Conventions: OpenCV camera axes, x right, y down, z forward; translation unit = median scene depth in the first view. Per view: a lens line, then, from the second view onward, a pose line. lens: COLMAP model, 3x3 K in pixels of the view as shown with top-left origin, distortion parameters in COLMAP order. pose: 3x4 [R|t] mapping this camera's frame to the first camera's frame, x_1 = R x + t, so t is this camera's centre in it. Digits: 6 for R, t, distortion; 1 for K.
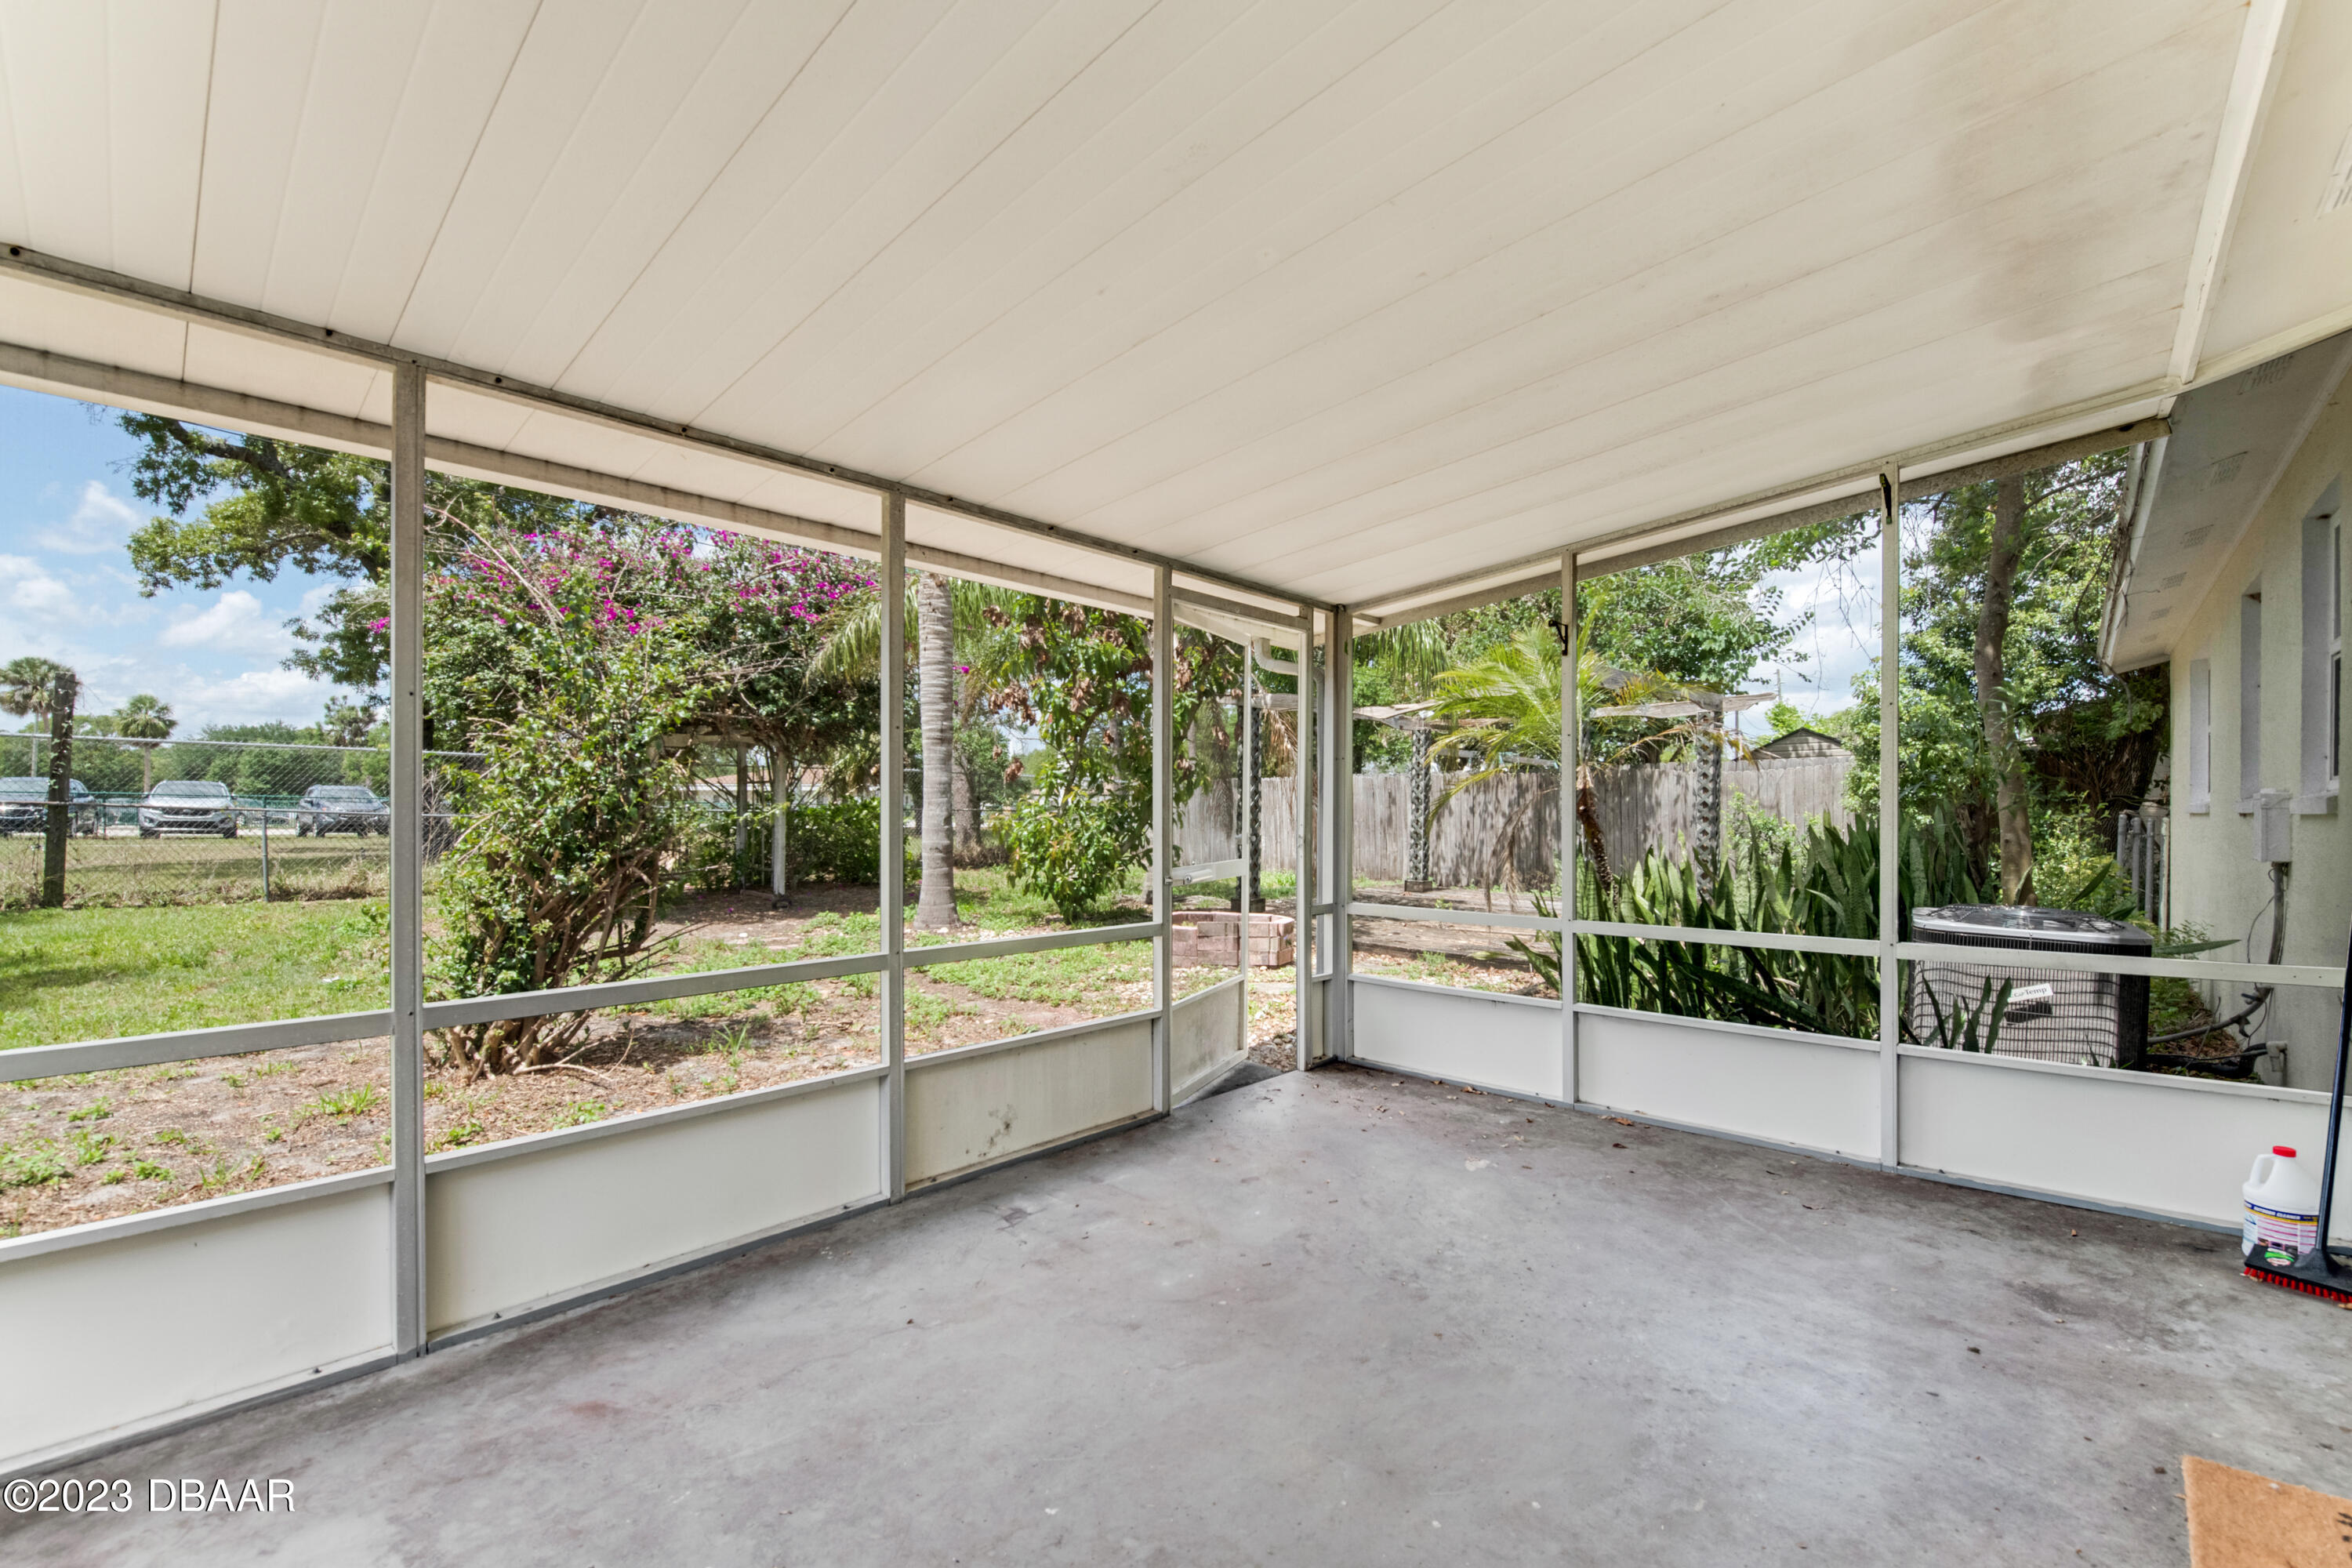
lens RADIAL K [[958.4, 0, 1217.3], [0, 958.4, 808.9], [0, 0, 1]] dist [-0.017077, -0.001855]
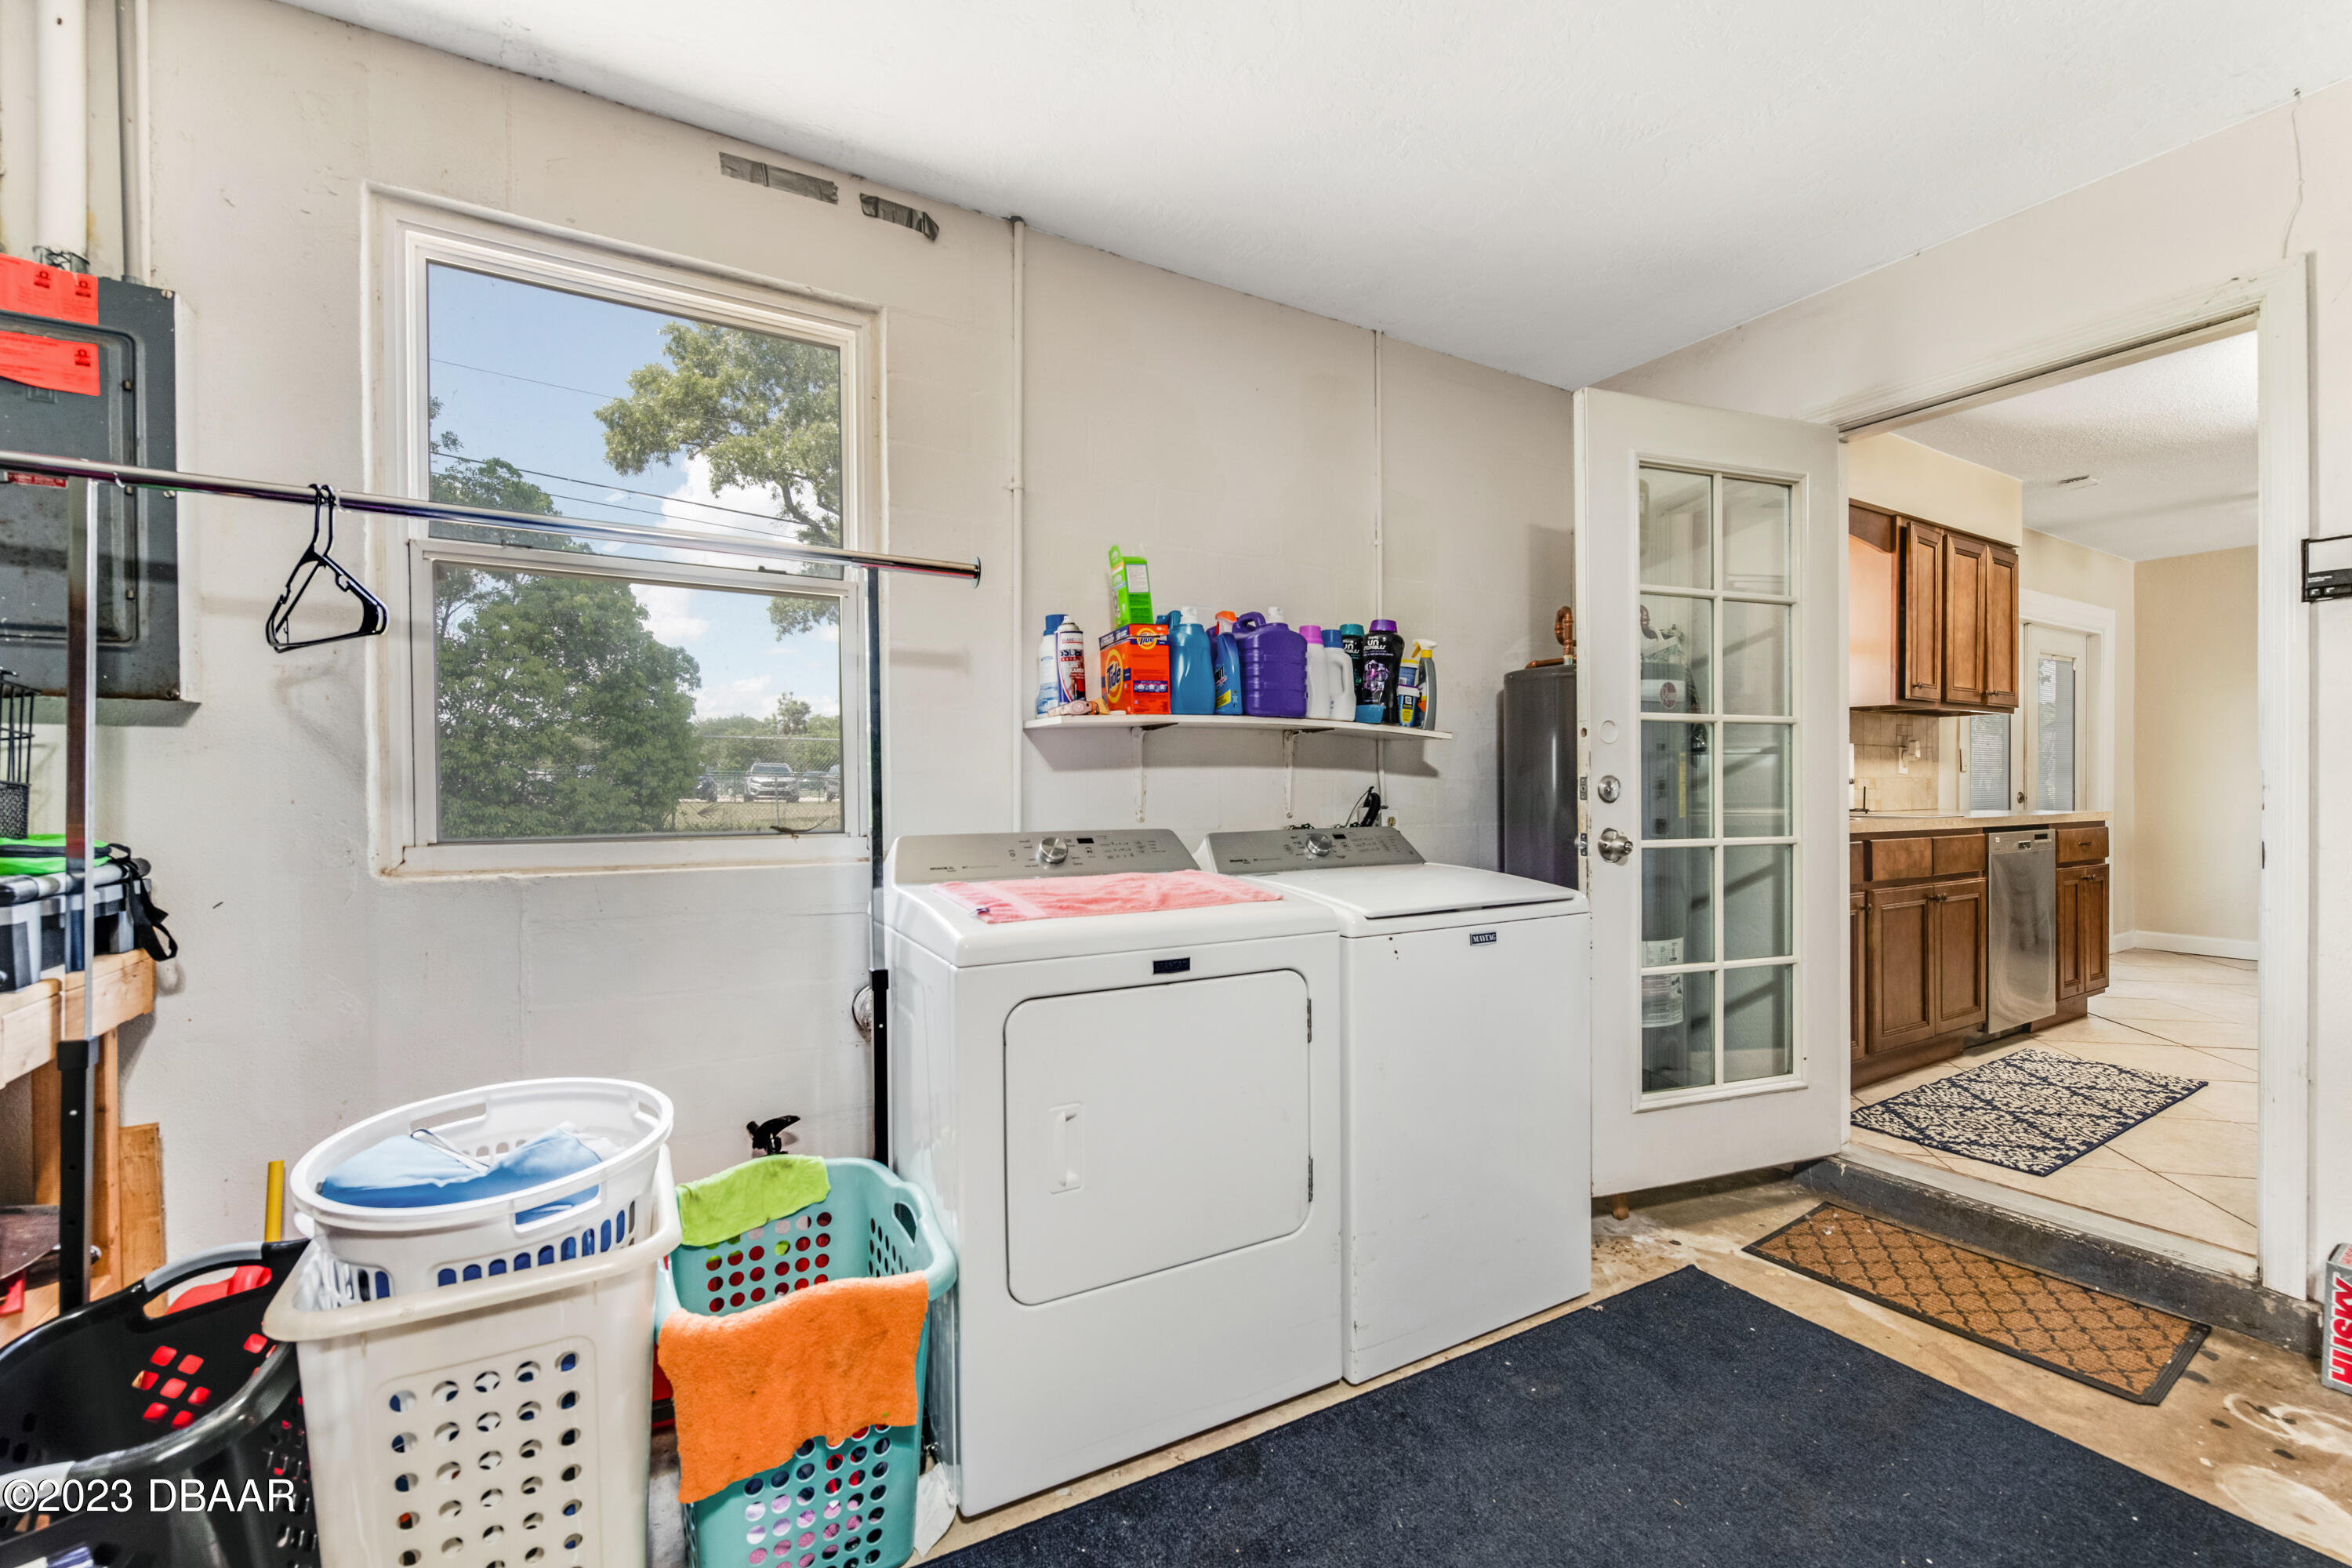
lens RADIAL K [[958.4, 0, 1169.2], [0, 958.4, 778.5], [0, 0, 1]] dist [-0.017077, -0.001855]
pose [[0.936956, -0.007447, -0.349369, -0.017174], [0.007453, 0.999971, -0.001325, 0.002116], [0.349369, -0.001363, 0.936984, -0.210509]]
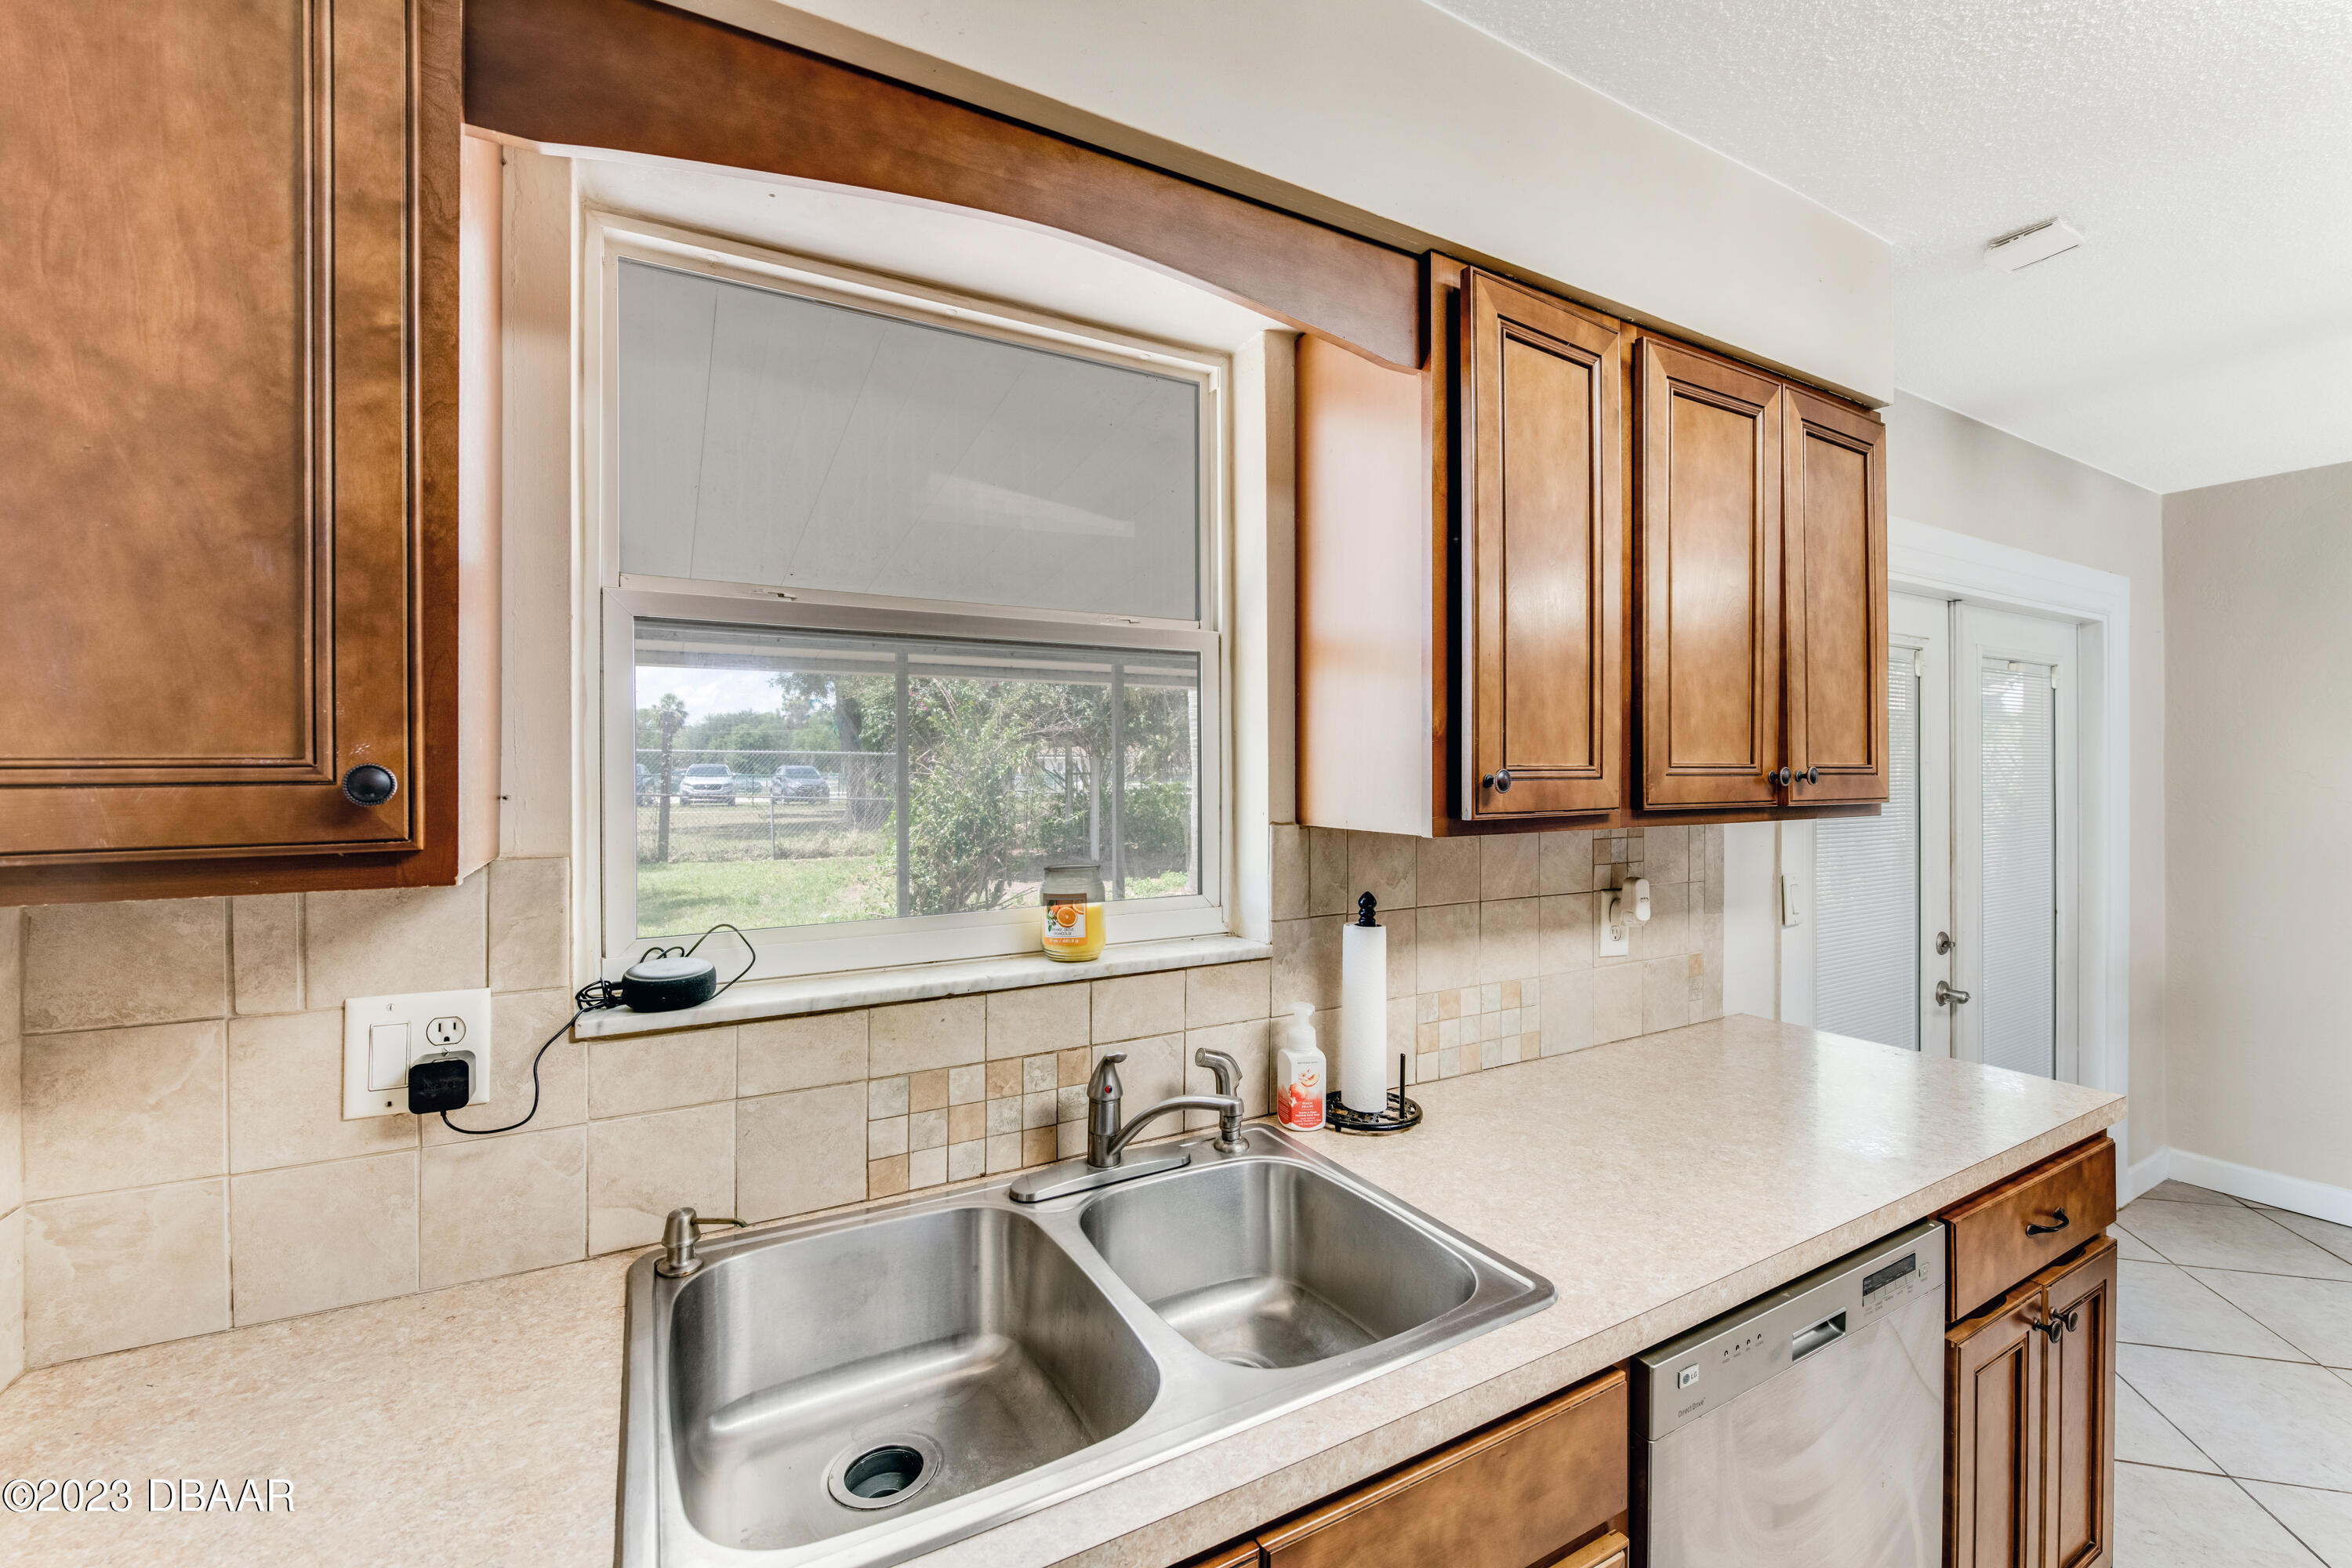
lens RADIAL K [[958.4, 0, 1178.3], [0, 958.4, 769.5], [0, 0, 1]] dist [-0.017077, -0.001855]
pose [[0.934759, -0.010866, -0.355115, 0.046576], [0.010231, 0.999941, -0.003667, -0.013164], [0.355134, -0.000206, 0.934815, -0.073427]]
